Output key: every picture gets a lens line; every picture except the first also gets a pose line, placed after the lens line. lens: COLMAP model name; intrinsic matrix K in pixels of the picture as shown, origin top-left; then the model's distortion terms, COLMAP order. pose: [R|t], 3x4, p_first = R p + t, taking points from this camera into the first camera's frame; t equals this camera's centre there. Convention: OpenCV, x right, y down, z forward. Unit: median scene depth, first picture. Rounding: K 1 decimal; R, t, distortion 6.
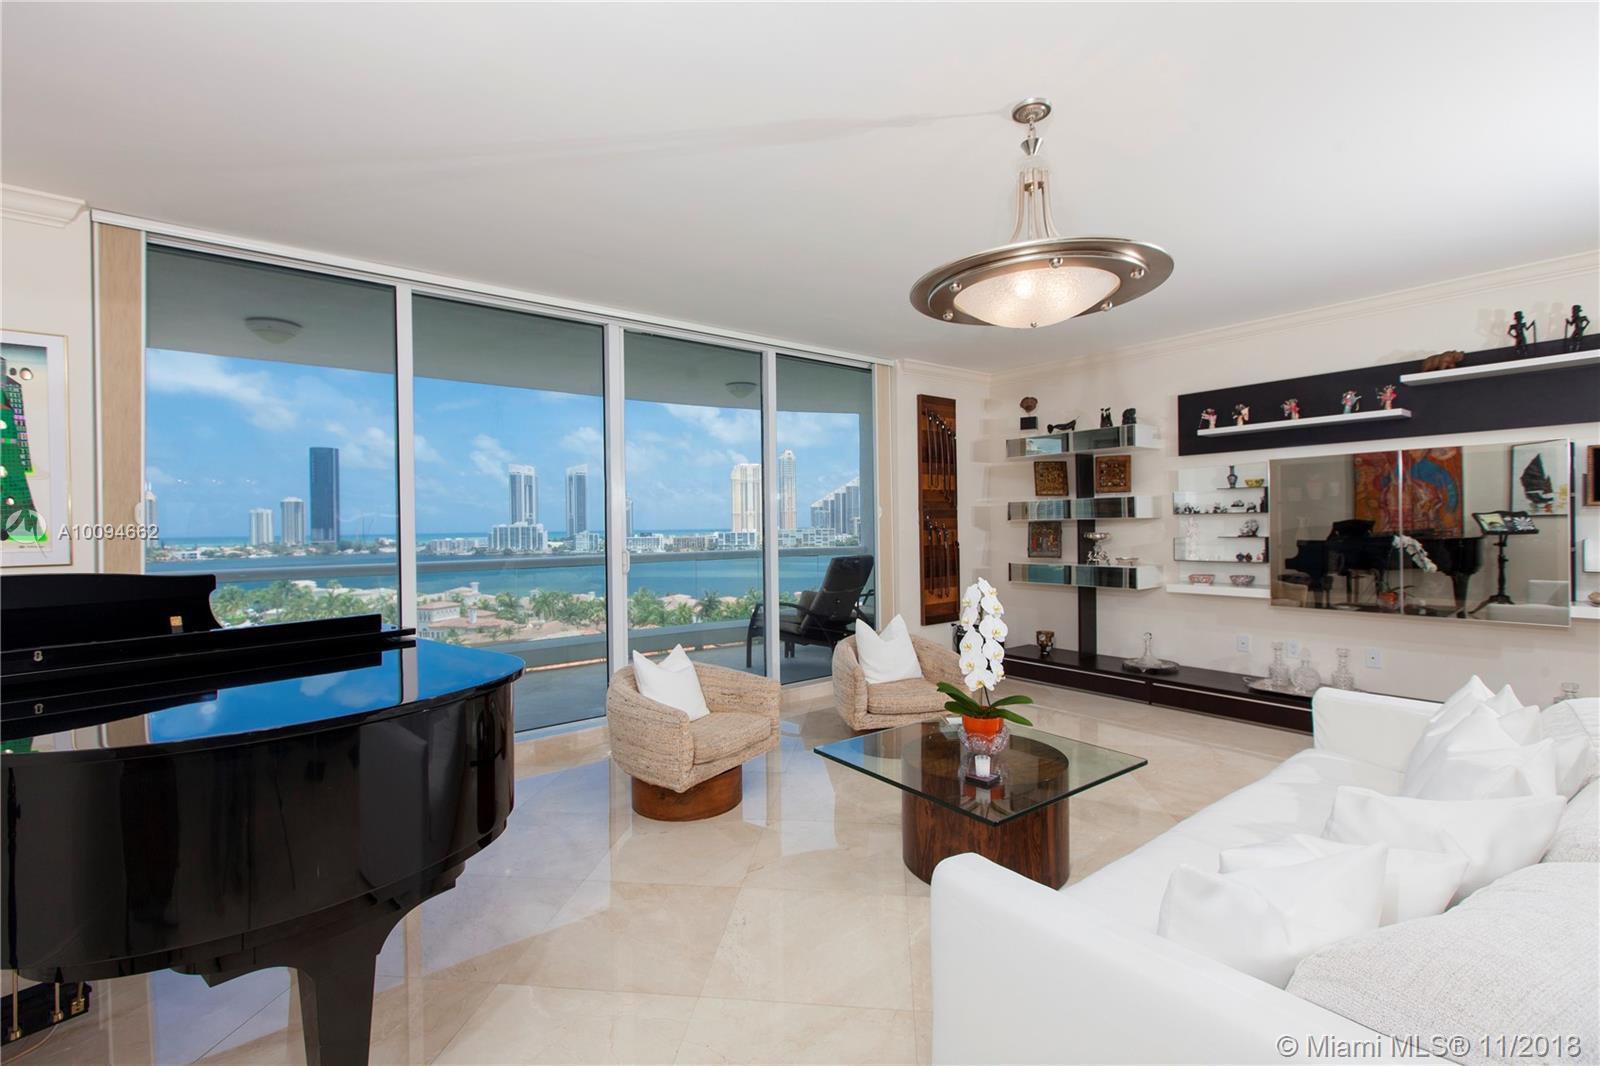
lens RADIAL K [[706.3, 0, 802.3], [0, 706.3, 528.9], [0, 0, 1]] dist [0.001722, -0.000029]
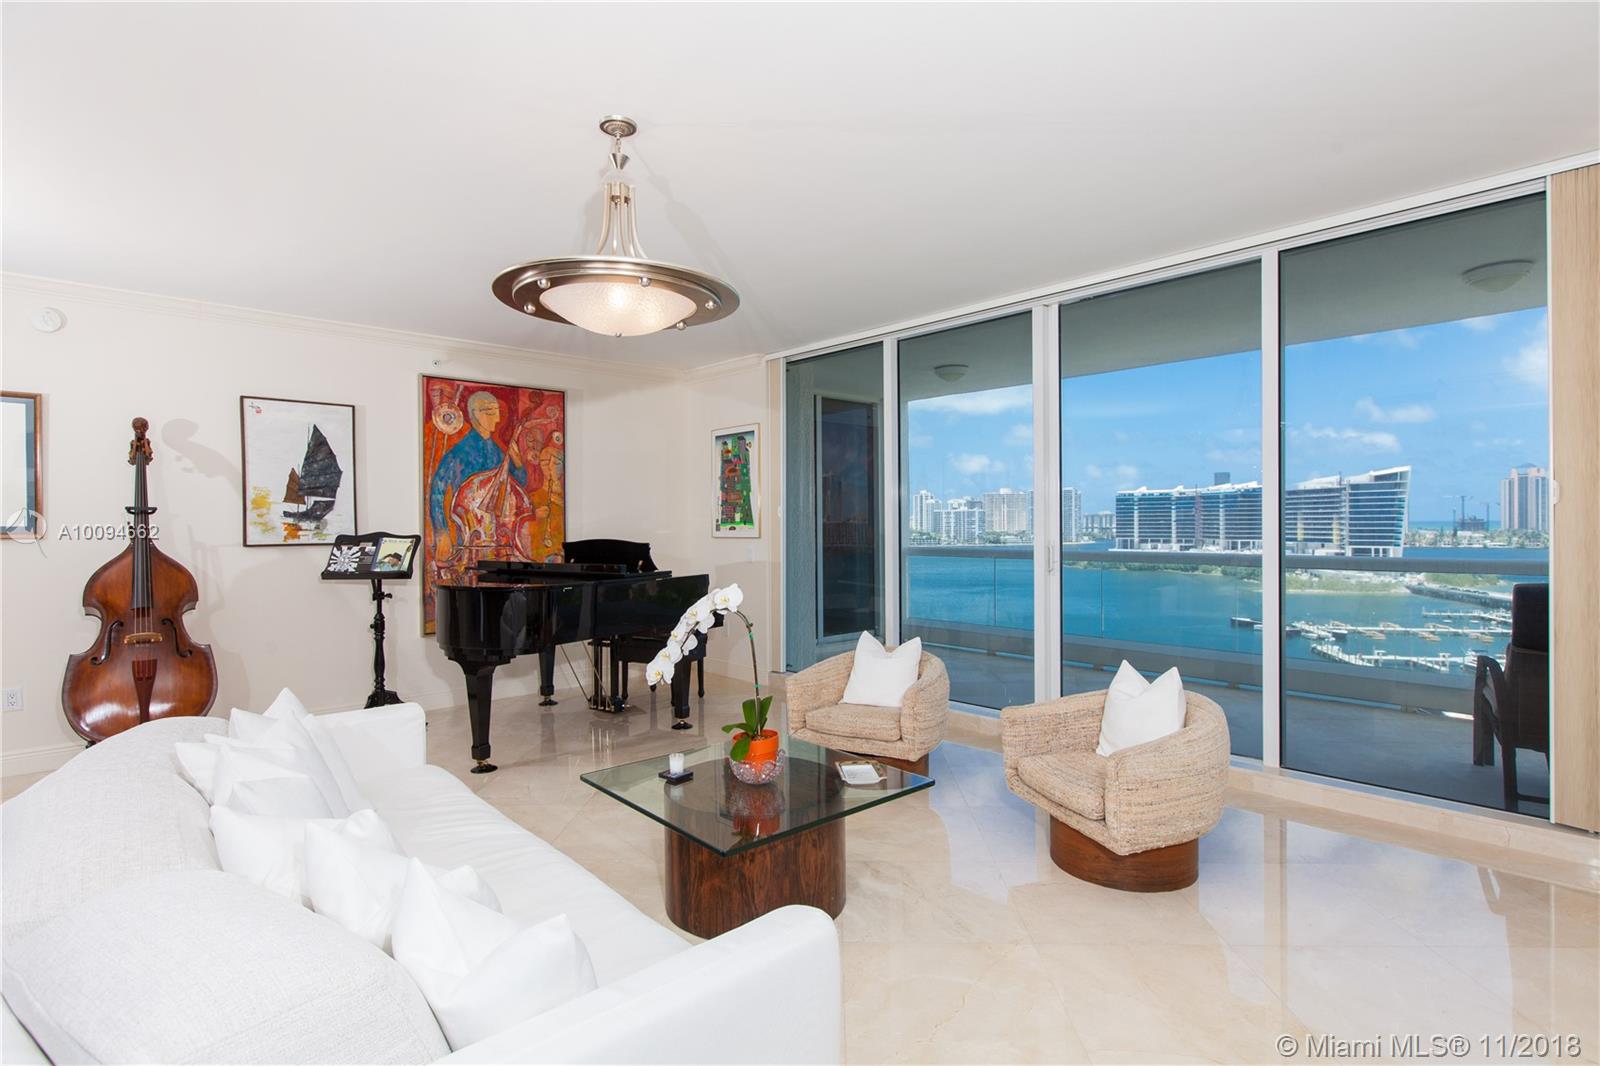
lens RADIAL K [[804.8, 0, 803.4], [0, 804.8, 528.9], [0, 0, 1]] dist [-0.006393, -0.000109]
pose [[0.074139, 0.021202, -0.997022, 0.559415], [0.002256, 0.999768, 0.021428, -0.010449], [0.997245, -0.003838, 0.074074, 0.433026]]
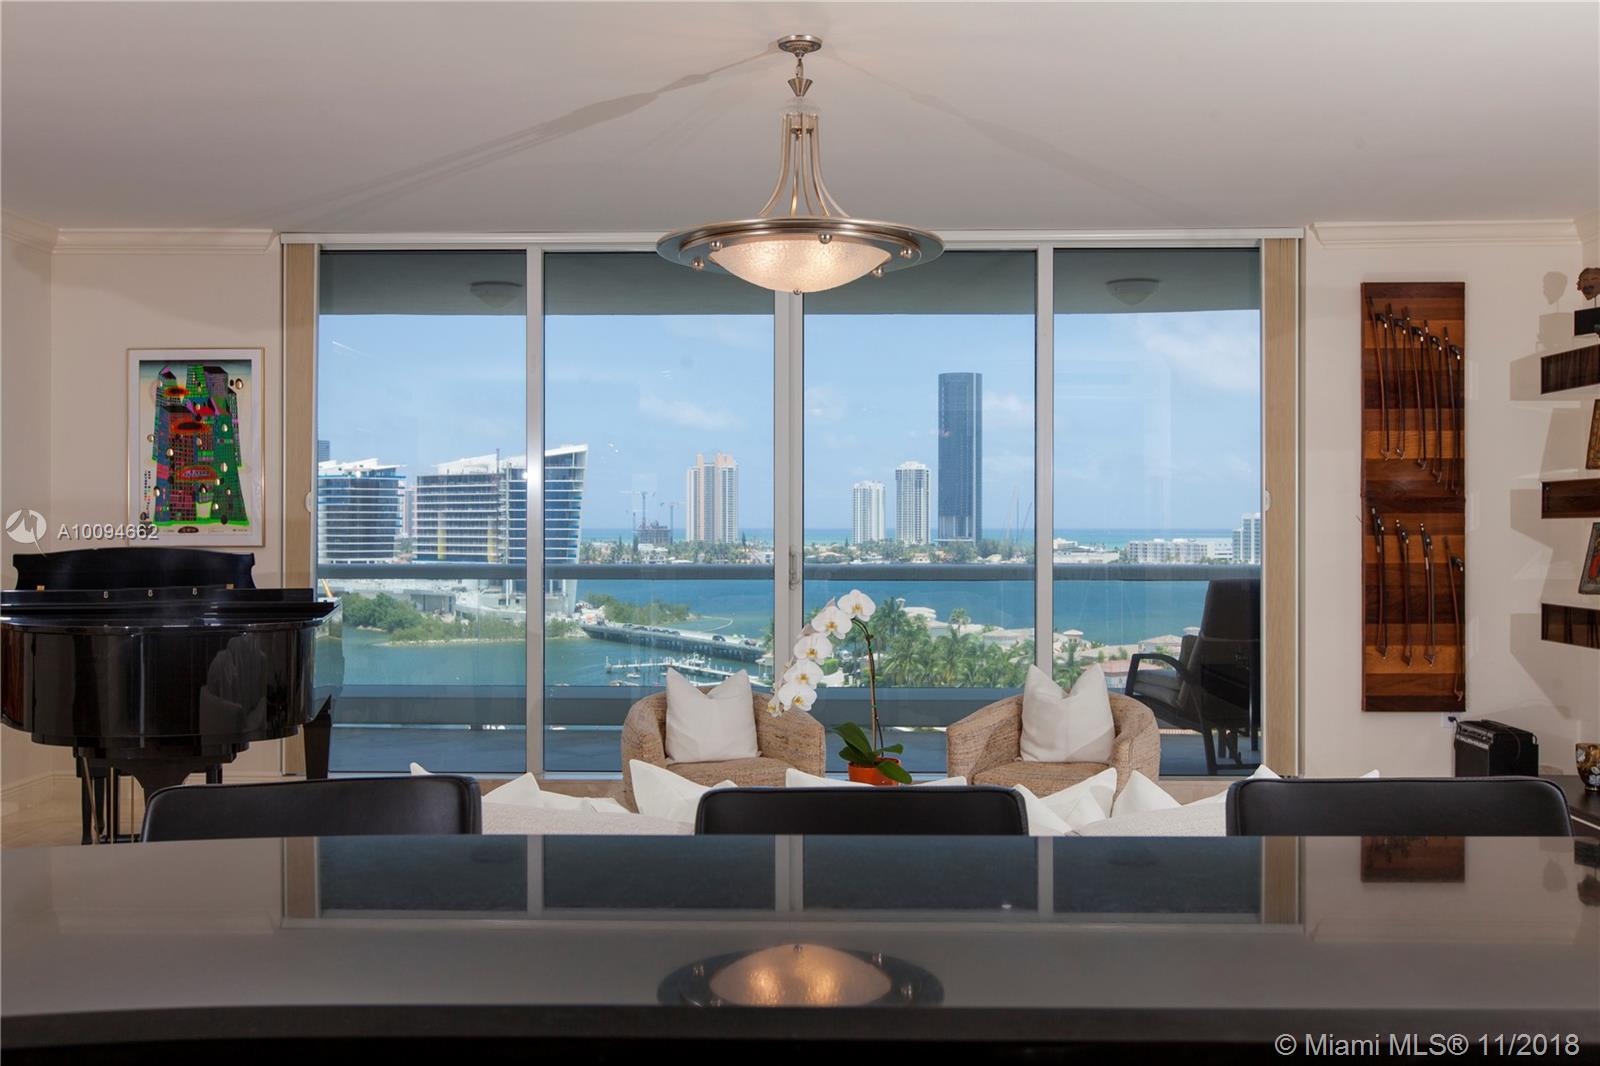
lens RADIAL K [[1517.9, 0, 833.6], [0, 1517.9, 511.7], [0, 0, 1]] dist [-0.004777, 0.000000]
pose [[0.777806, 0.010053, -0.628424, 0.560789], [-0.014963, 0.999885, -0.002525, -0.006194], [0.628326, 0.011367, 0.777867, -0.151970]]
